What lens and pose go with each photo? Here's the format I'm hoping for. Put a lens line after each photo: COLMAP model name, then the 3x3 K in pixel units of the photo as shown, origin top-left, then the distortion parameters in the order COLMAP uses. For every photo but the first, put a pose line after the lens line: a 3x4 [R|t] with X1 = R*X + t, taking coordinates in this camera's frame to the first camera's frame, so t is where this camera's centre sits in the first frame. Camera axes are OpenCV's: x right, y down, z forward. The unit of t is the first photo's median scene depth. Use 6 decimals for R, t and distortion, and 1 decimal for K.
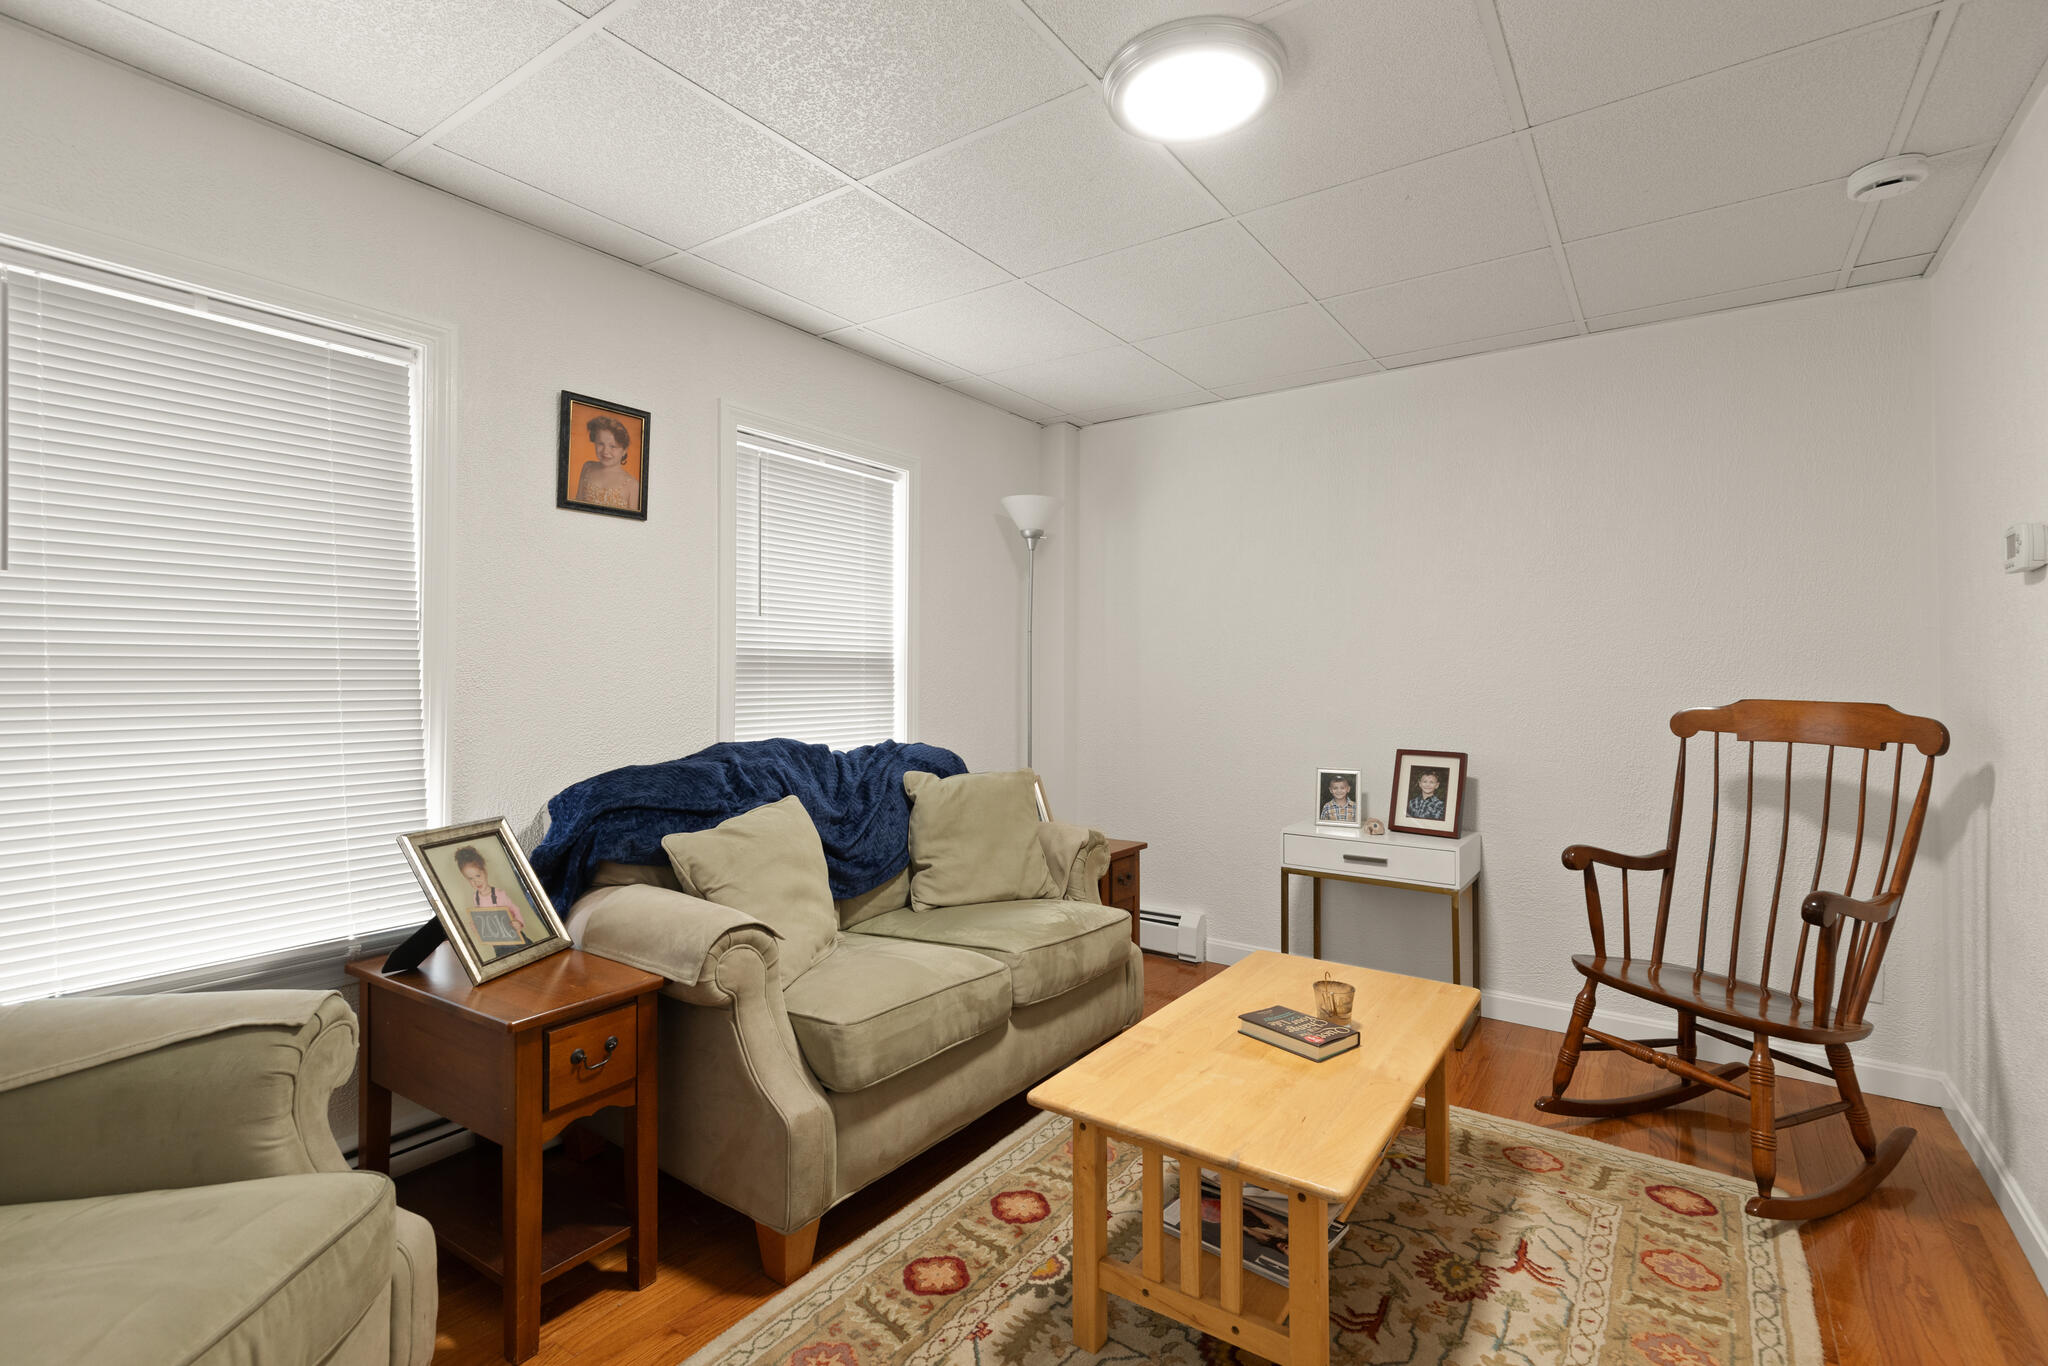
lens RADIAL K [[965.7, 0, 1026.0], [0, 965.7, 675.3], [0, 0, 1]] dist [0.001162, -0.000272]
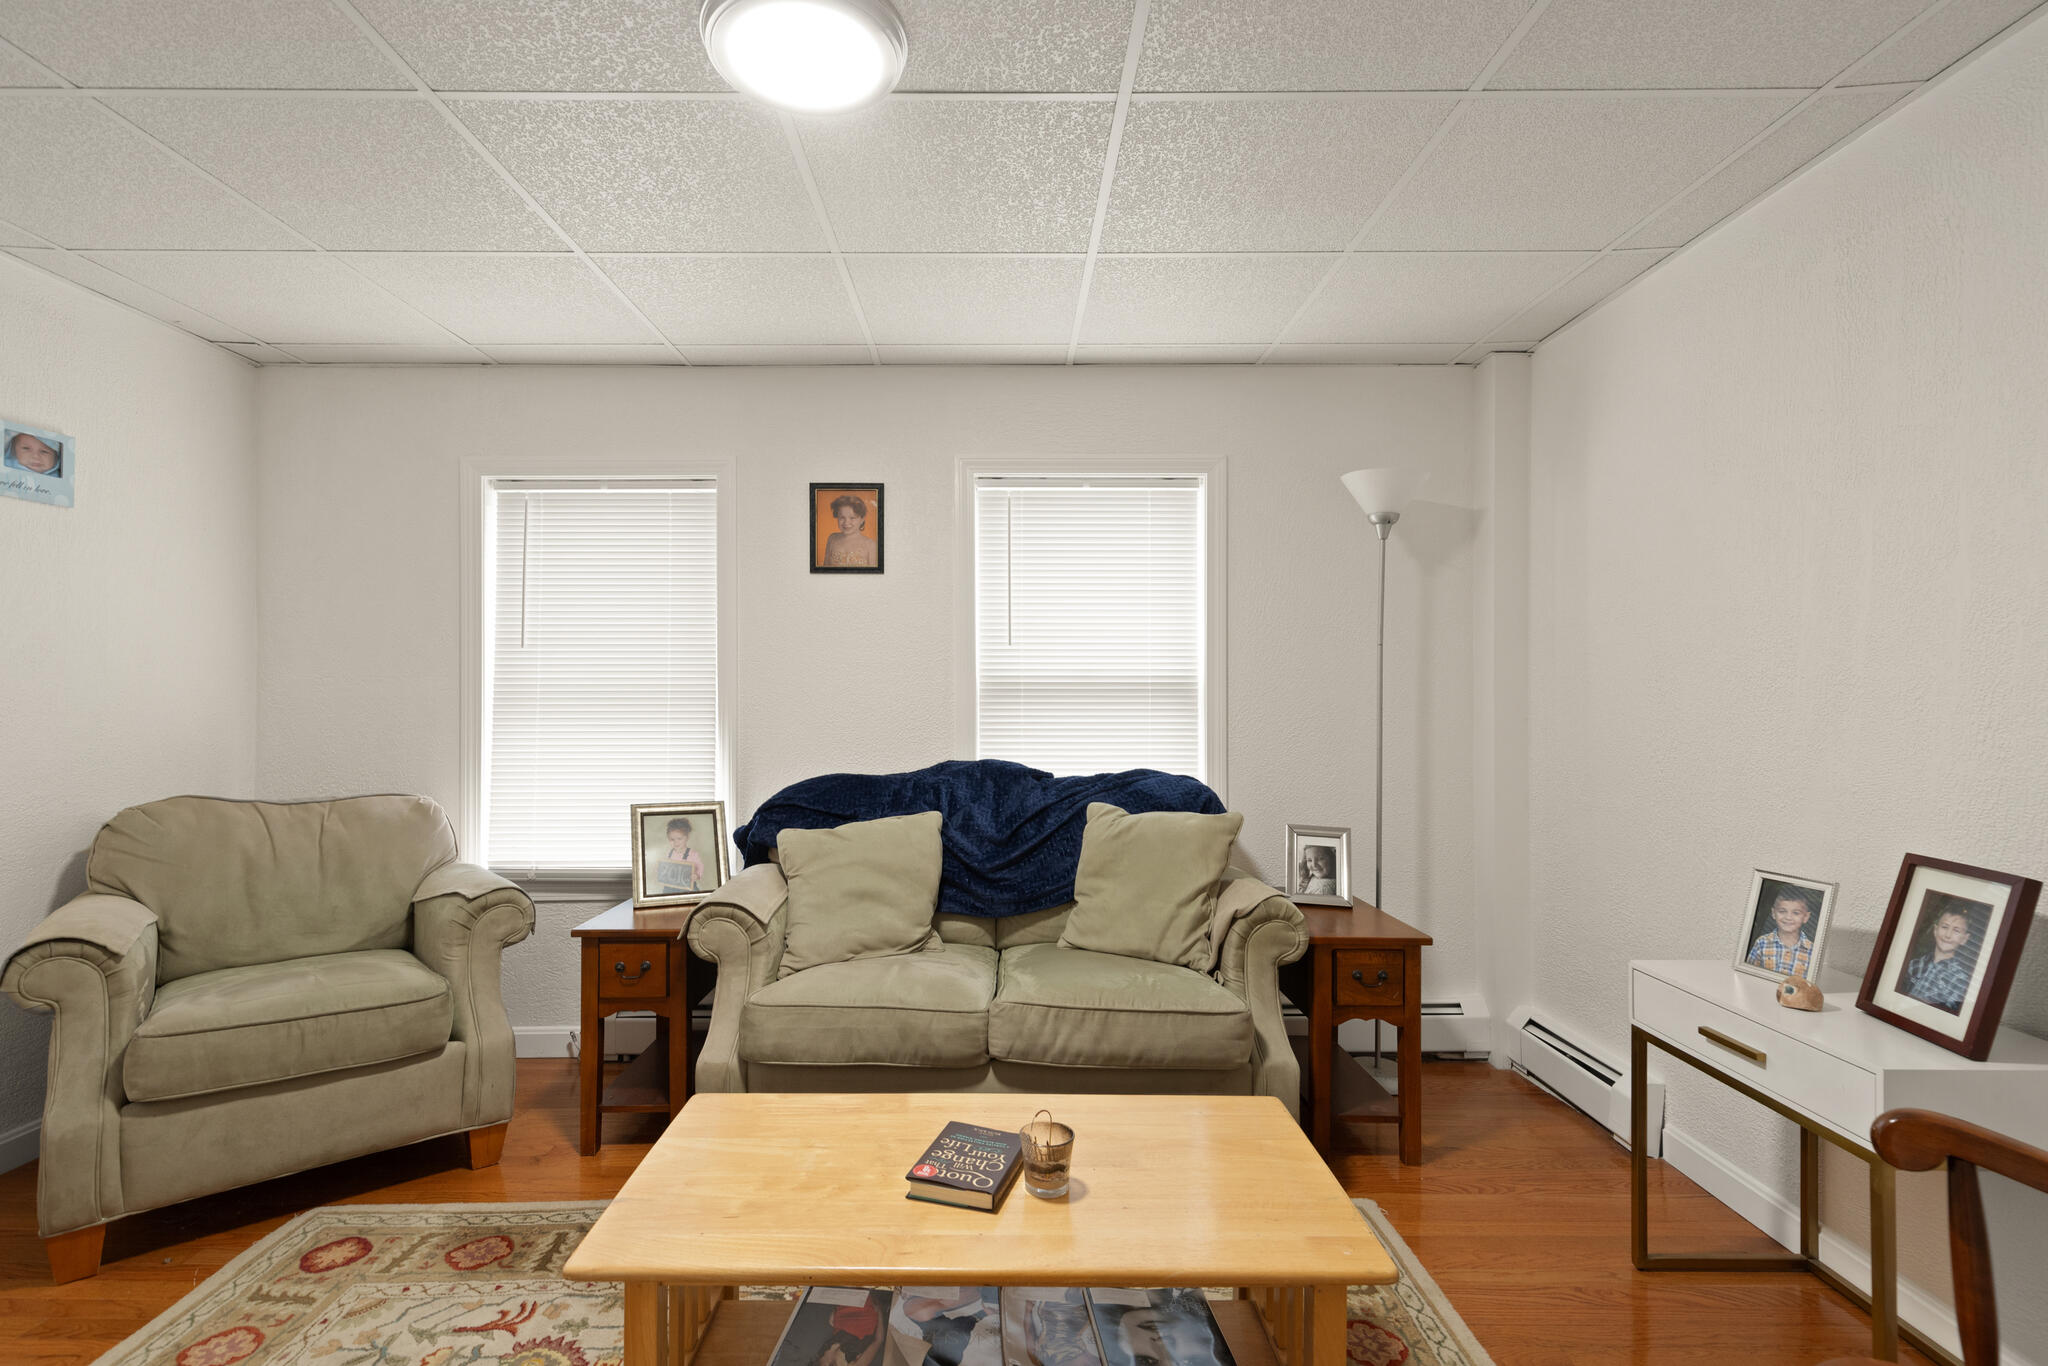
lens RADIAL K [[979.1, 0, 989.7], [0, 979.1, 705.7], [0, 0, 1]] dist [0.003270, 0.000122]
pose [[0.555622, 0.007171, -0.831404, 0.661470], [0.002037, 0.999948, 0.009986, -0.006003], [0.831432, -0.007242, 0.555579, 0.404688]]
